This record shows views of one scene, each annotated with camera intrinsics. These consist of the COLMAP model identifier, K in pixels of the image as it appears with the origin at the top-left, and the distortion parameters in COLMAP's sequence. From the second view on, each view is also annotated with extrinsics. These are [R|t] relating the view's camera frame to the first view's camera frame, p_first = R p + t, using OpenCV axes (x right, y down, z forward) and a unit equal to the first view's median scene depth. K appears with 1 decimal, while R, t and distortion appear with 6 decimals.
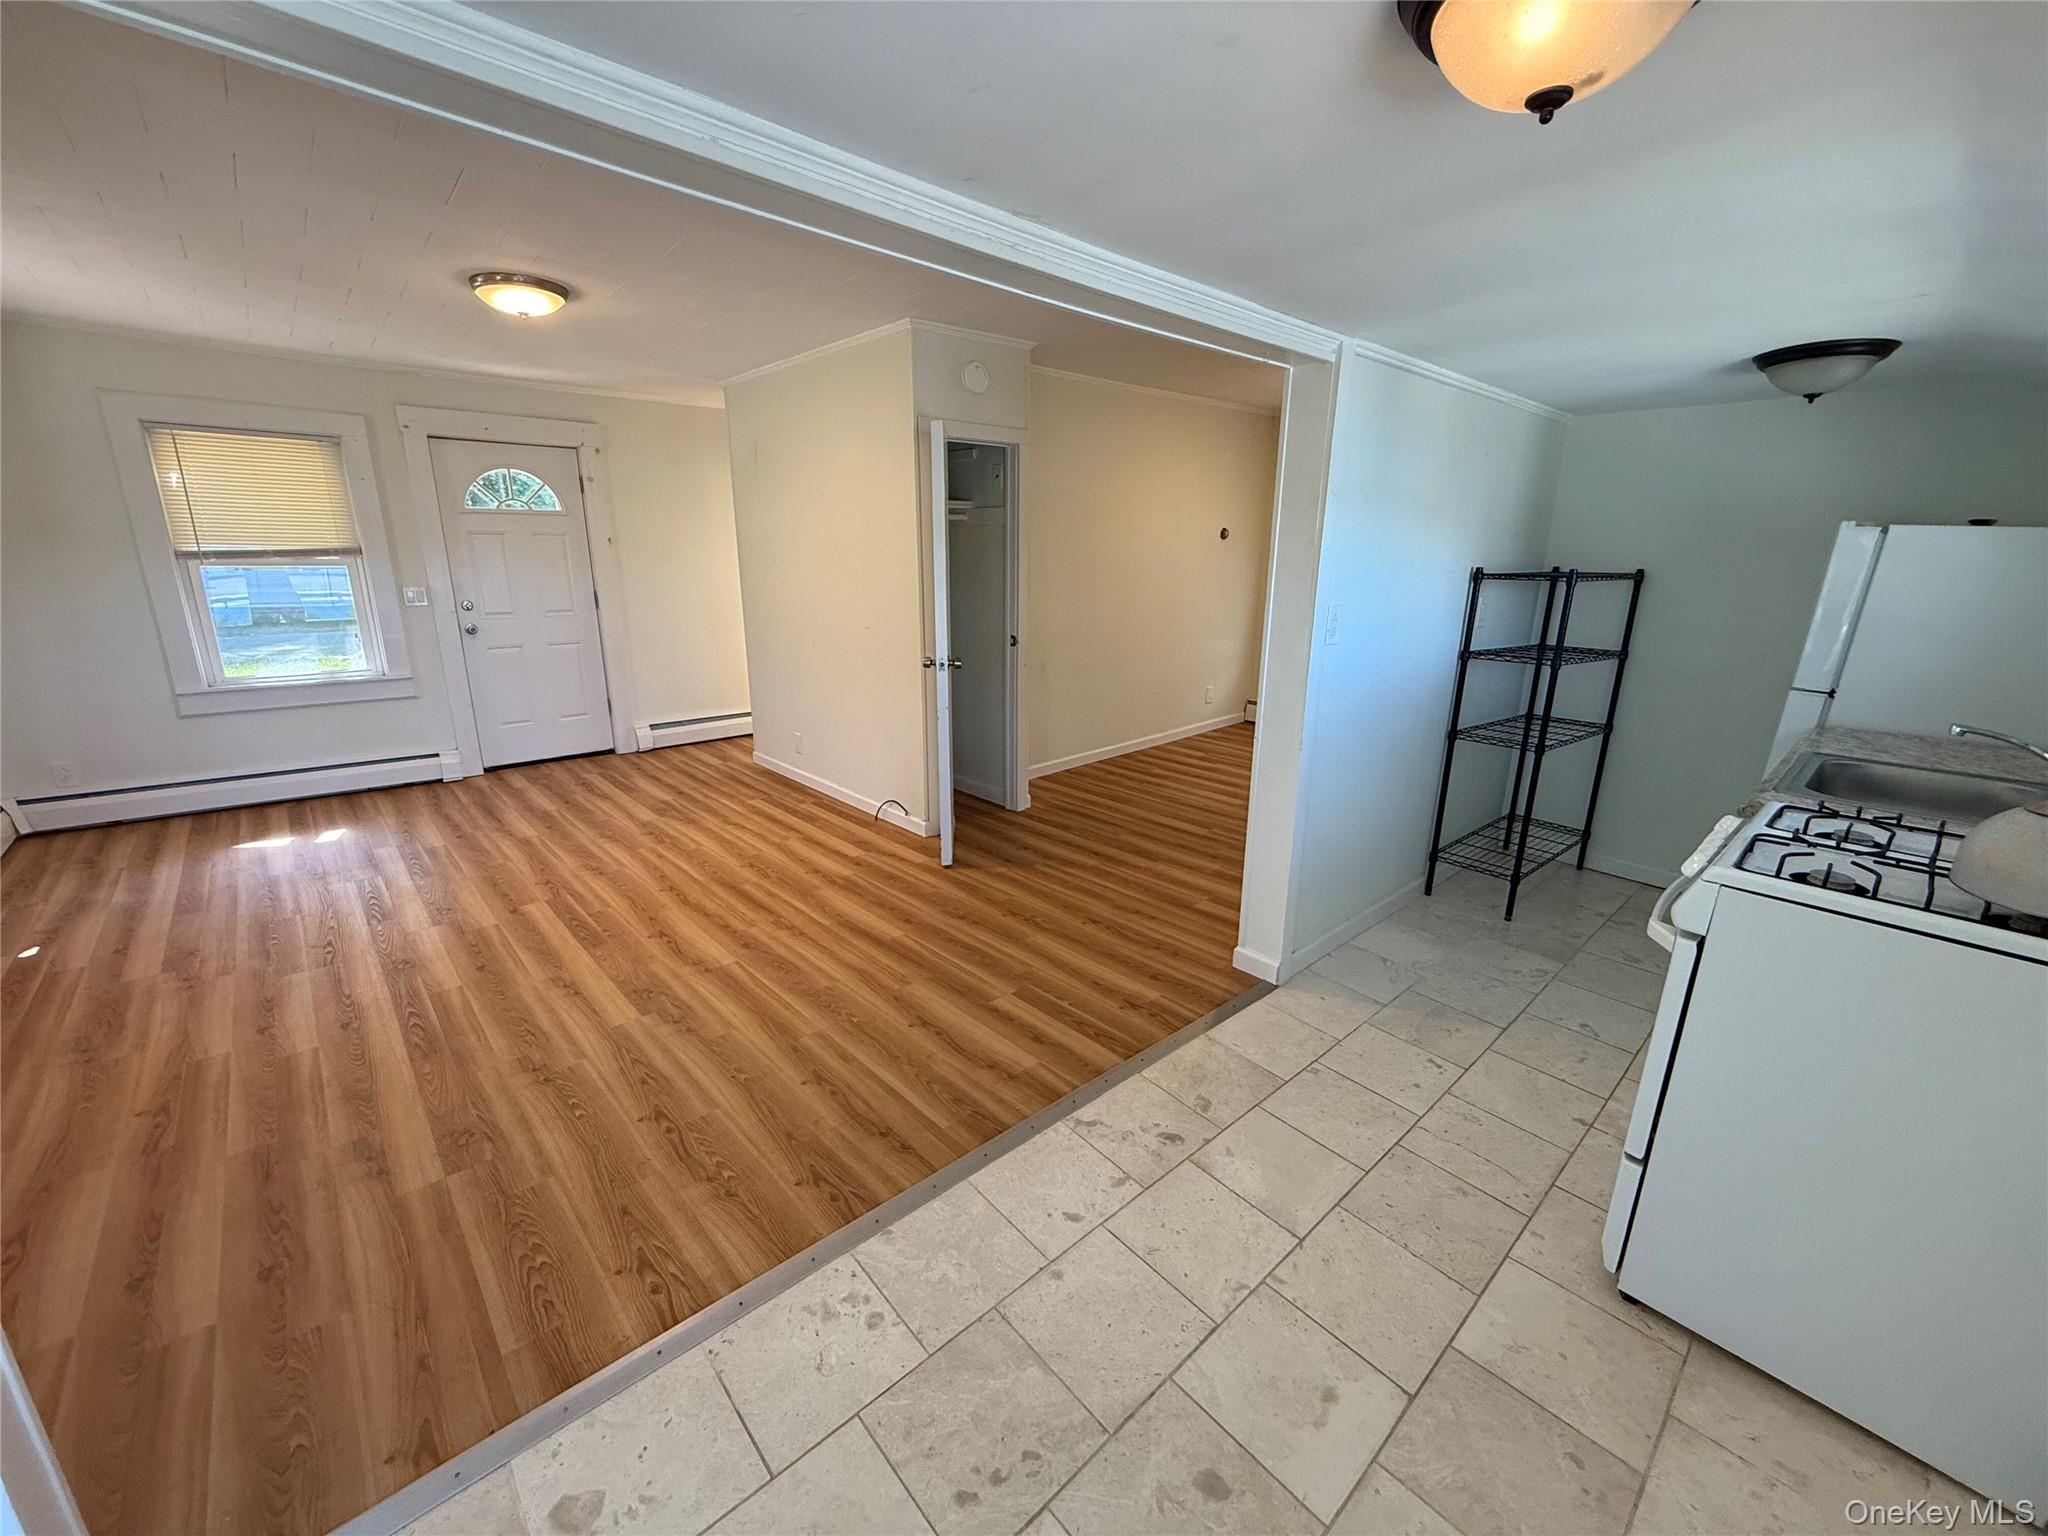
lens RADIAL K [[809.1, 0, 1024.0], [0, 809.1, 768.0], [0, 0, 1]] dist [0.002305, 0.000181]
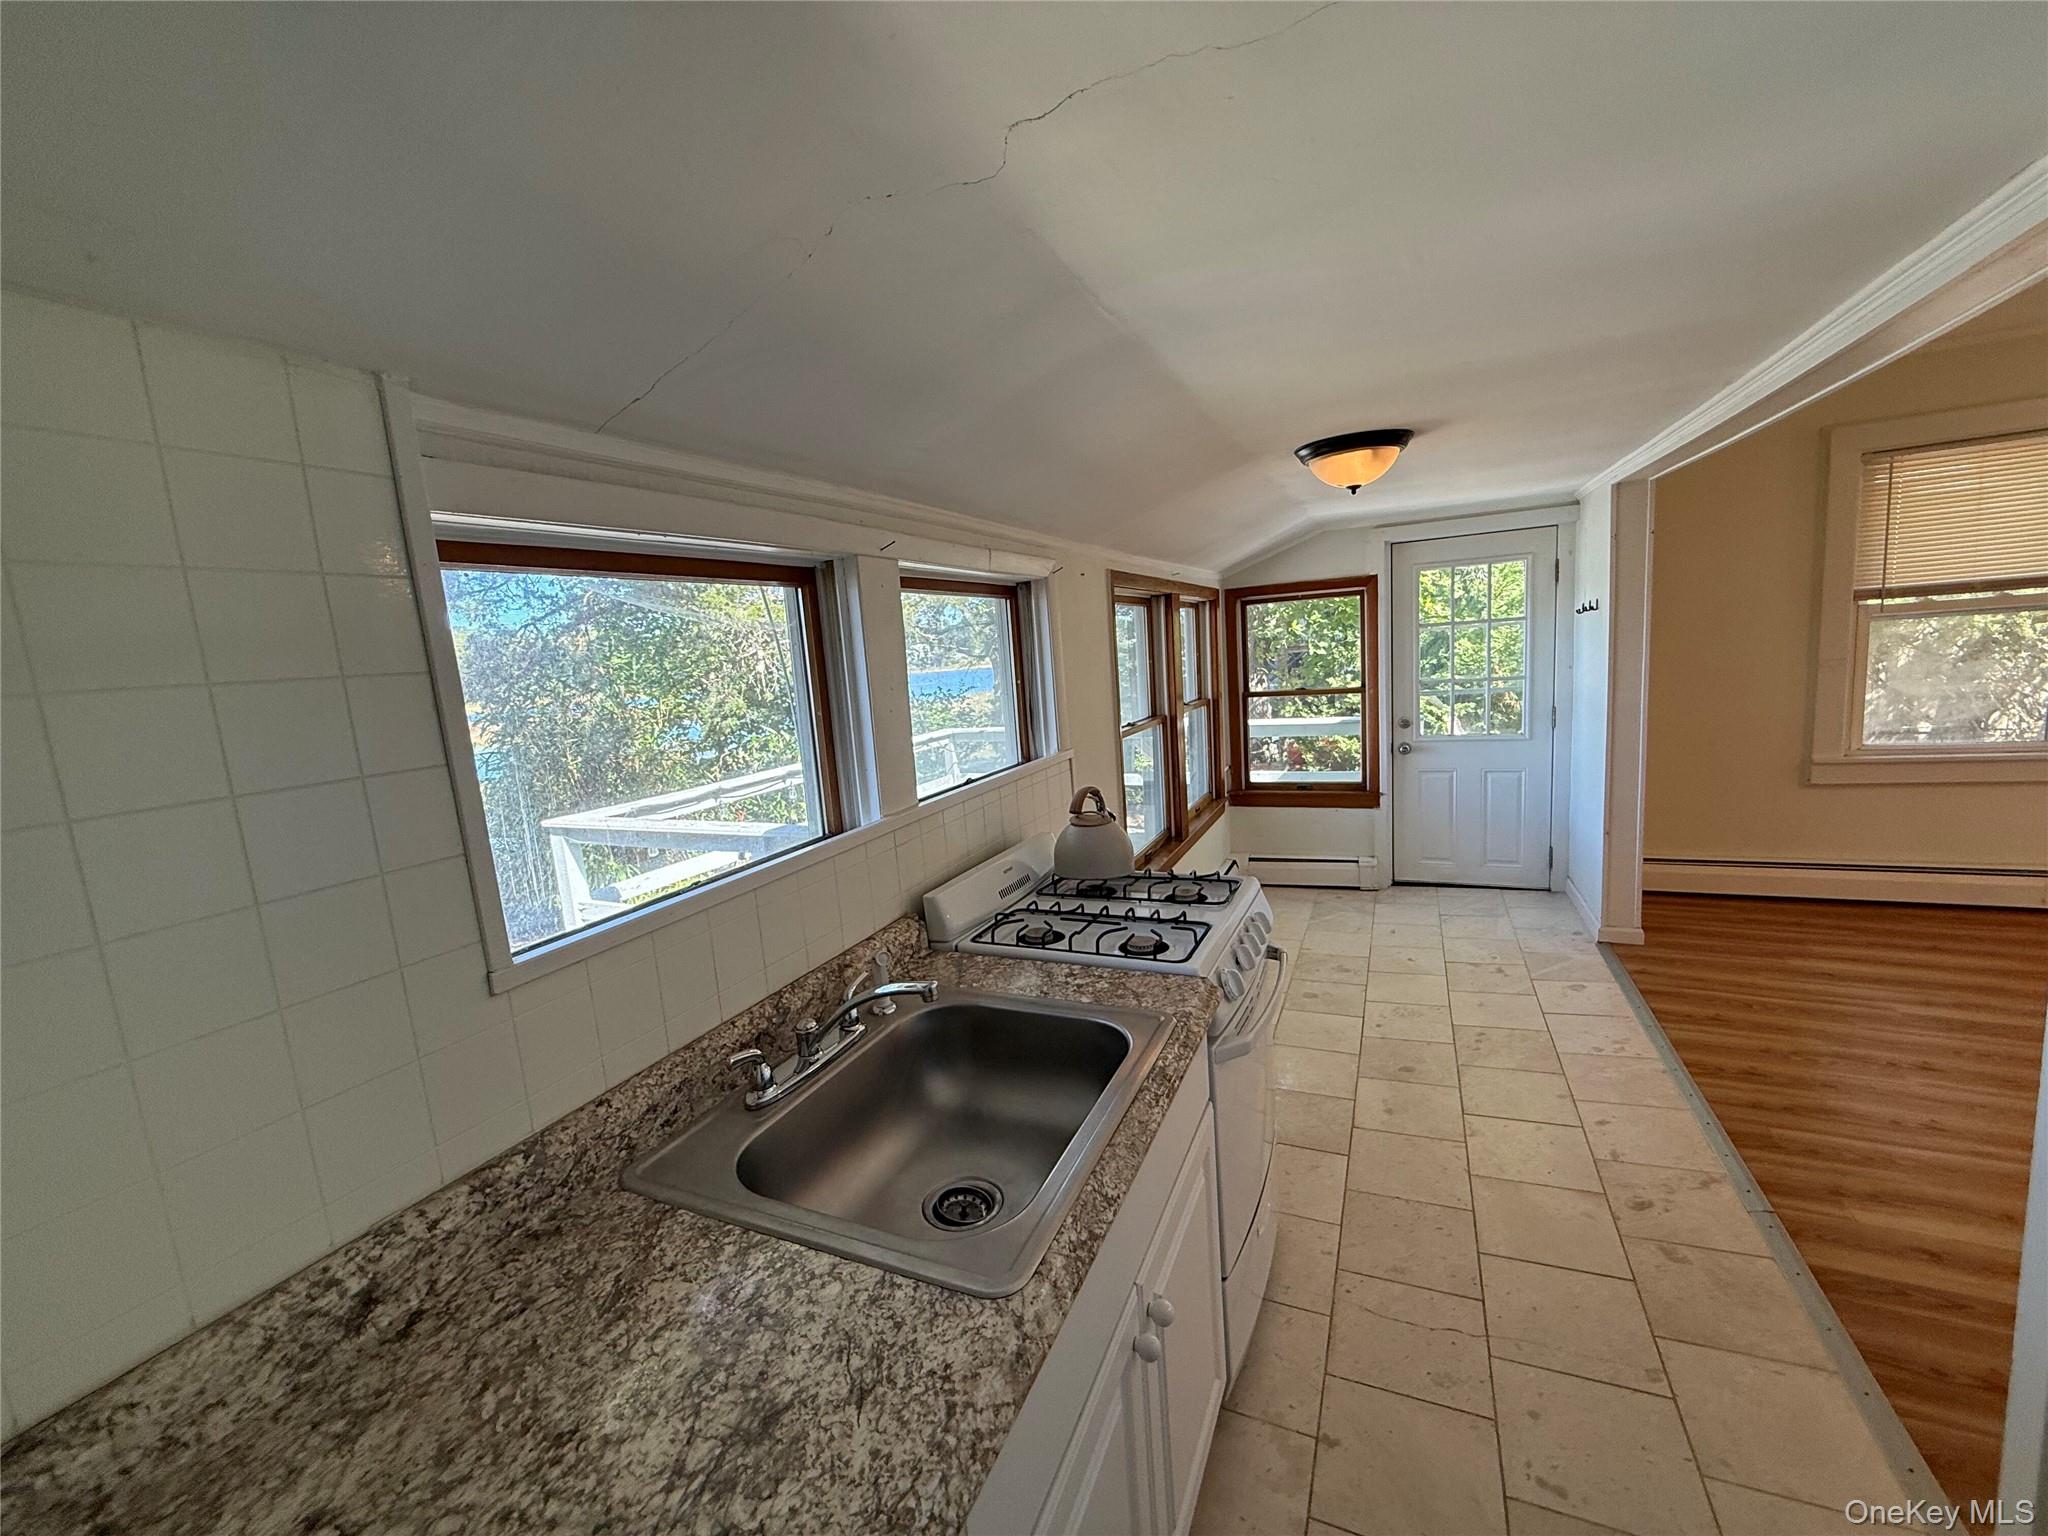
lens RADIAL K [[809.1, 0, 1024.0], [0, 809.1, 768.0], [0, 0, 1]] dist [0.002305, 0.000181]
pose [[-0.916280, 0.113808, -0.384030, 0.936905], [-0.039695, 0.928262, 0.369803, -0.296308], [0.398567, 0.354088, -0.846030, 1.059373]]
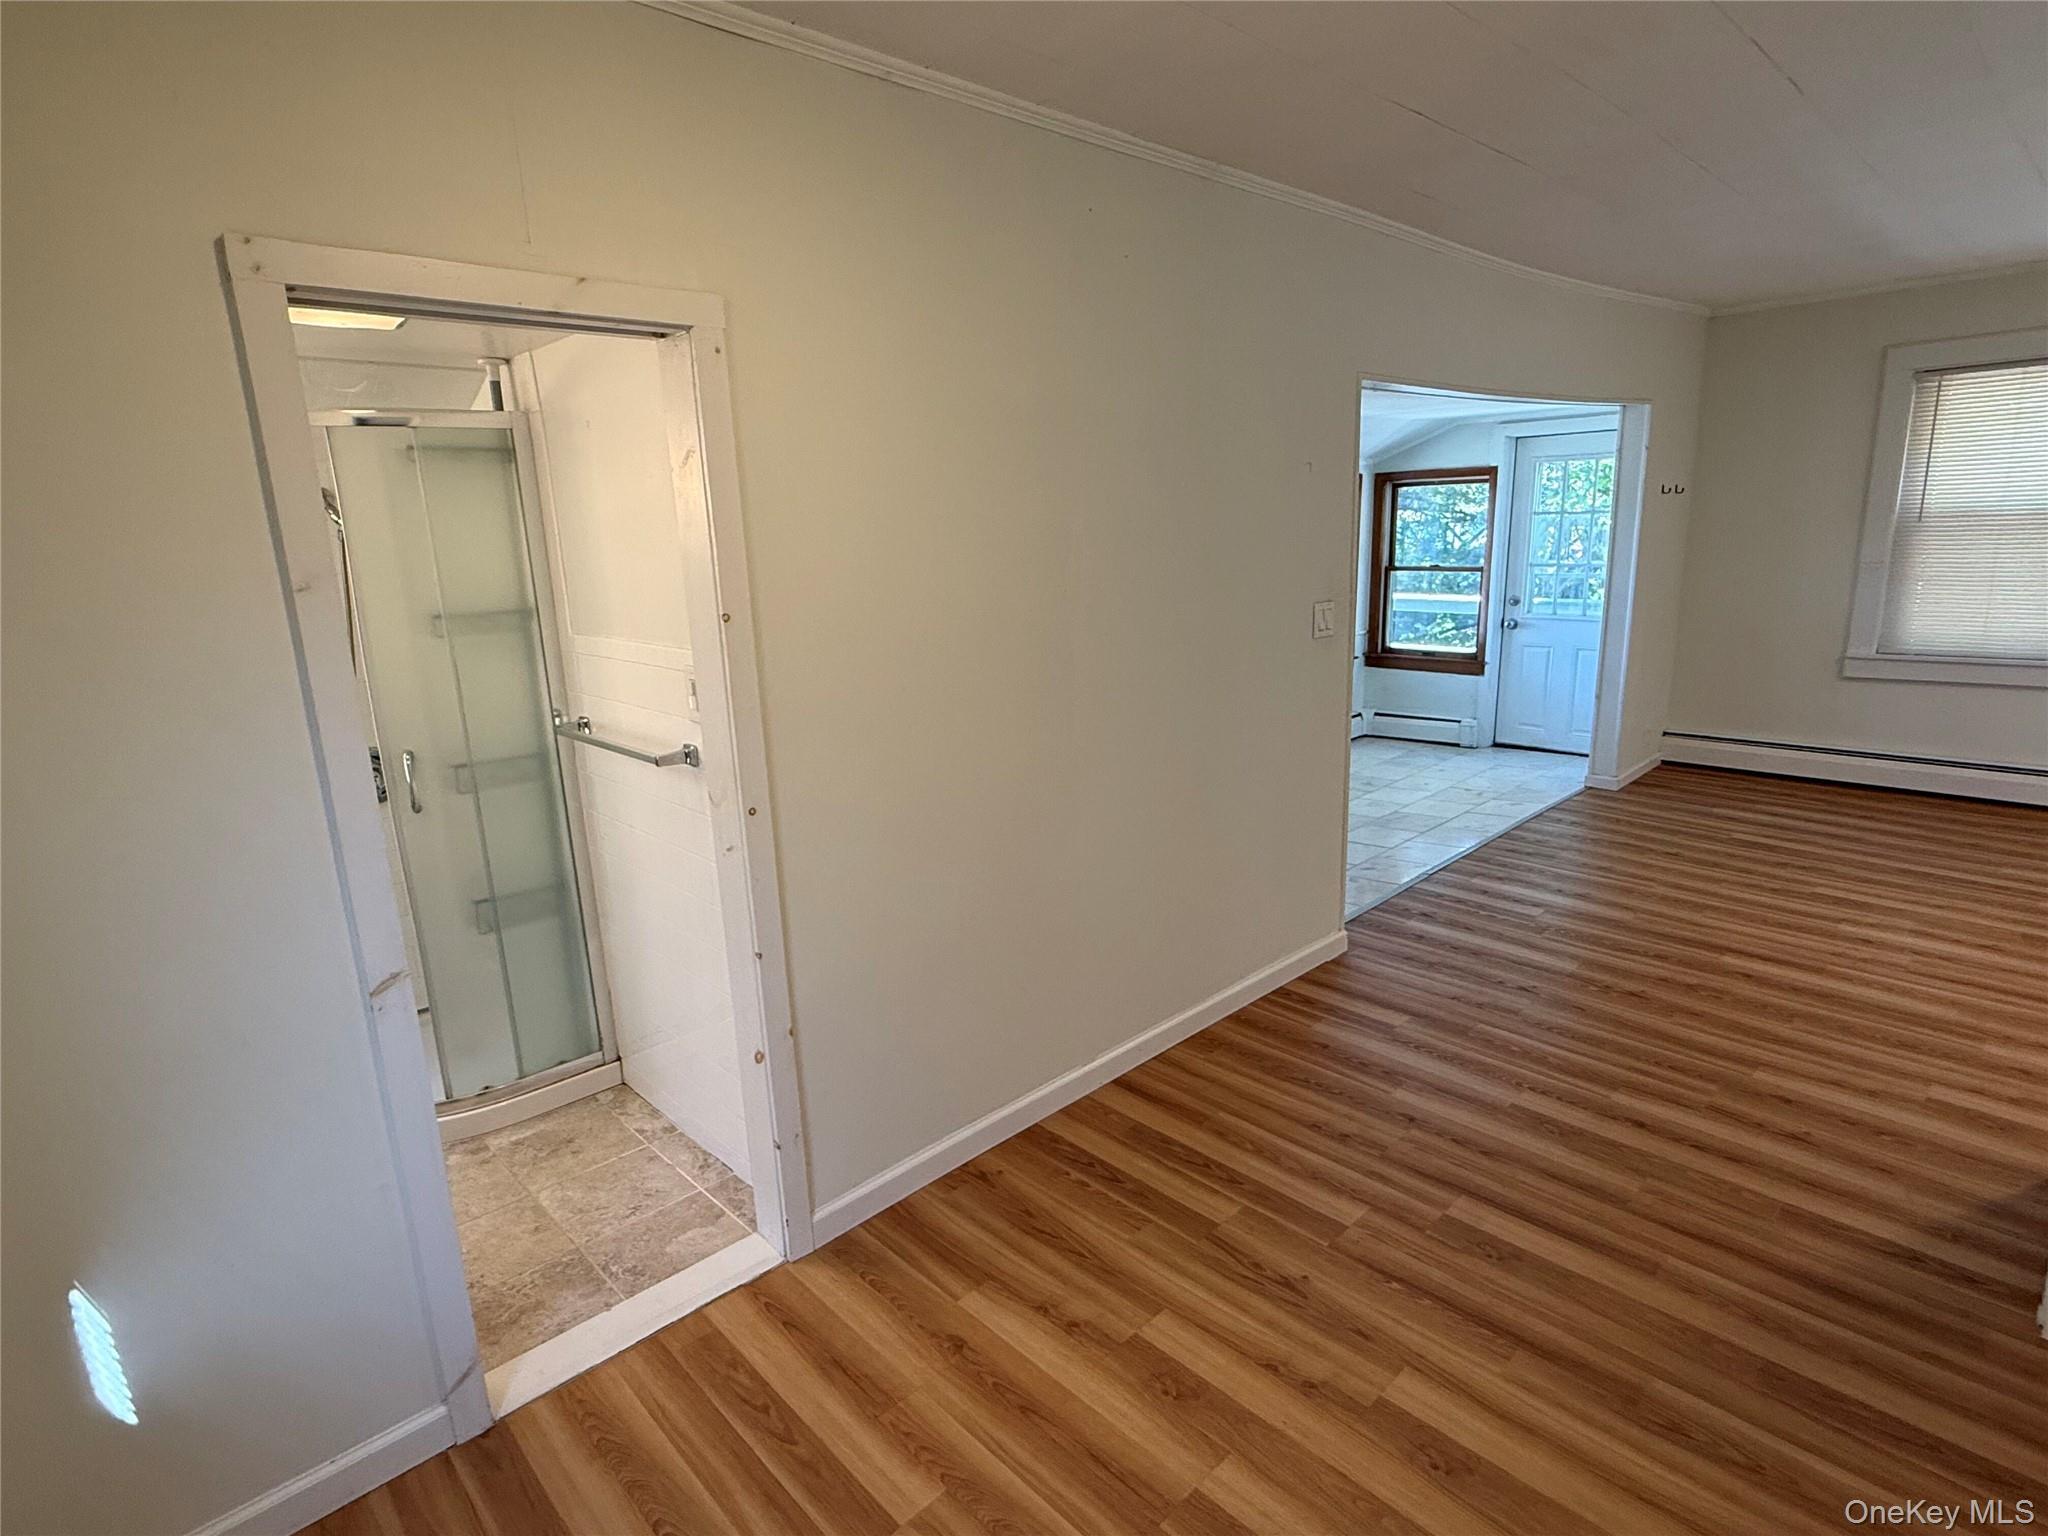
lens RADIAL K [[1063.7, 0, 1024.0], [0, 1063.7, 768.0], [0, 0, 1]] dist [-0.000875, -0.000963]
pose [[-0.999371, 0.033009, -0.012974, 0.739667], [0.023007, 0.881739, 0.471176, -0.646189], [0.026993, 0.470581, -0.881944, 2.267090]]
